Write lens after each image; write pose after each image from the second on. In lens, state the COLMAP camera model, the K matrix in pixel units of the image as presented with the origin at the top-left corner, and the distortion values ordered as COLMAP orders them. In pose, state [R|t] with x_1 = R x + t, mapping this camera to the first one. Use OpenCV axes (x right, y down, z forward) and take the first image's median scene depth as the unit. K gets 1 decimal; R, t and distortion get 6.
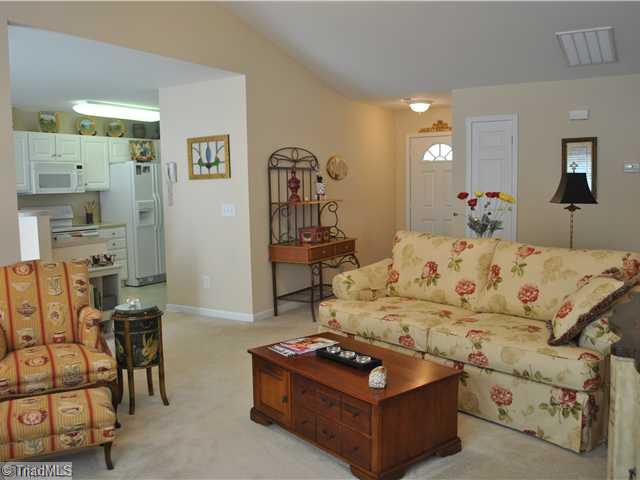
lens RADIAL K [[589.5, 0, 320.0], [0, 589.5, 240.0], [0, 0, 1]] dist [-0.074633, -0.013155]
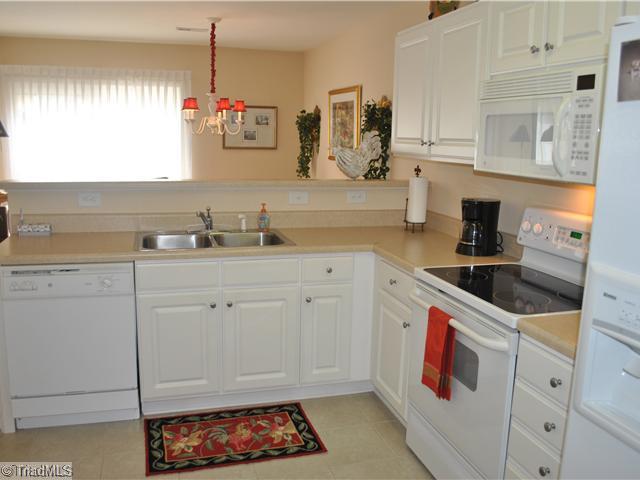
lens RADIAL K [[589.5, 0, 320.0], [0, 589.5, 240.0], [0, 0, 1]] dist [-0.074633, -0.013155]
pose [[-0.665406, 0.133346, -0.734475, -0.137850], [-0.079937, 0.965530, 0.247714, -0.106900], [0.742189, 0.223543, -0.631810, 1.038648]]
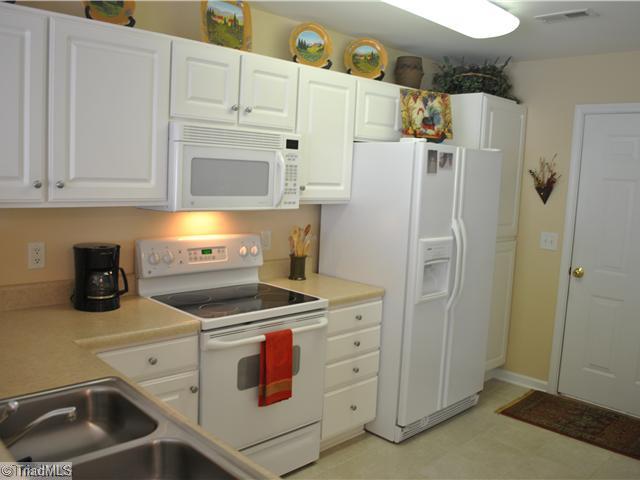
lens RADIAL K [[589.5, 0, 320.0], [0, 589.5, 240.0], [0, 0, 1]] dist [-0.074633, -0.013155]
pose [[0.971141, 0.092191, -0.219970, -0.289222], [-0.087308, 0.995672, 0.031836, -0.072126], [0.221953, -0.011712, 0.974987, 0.589934]]
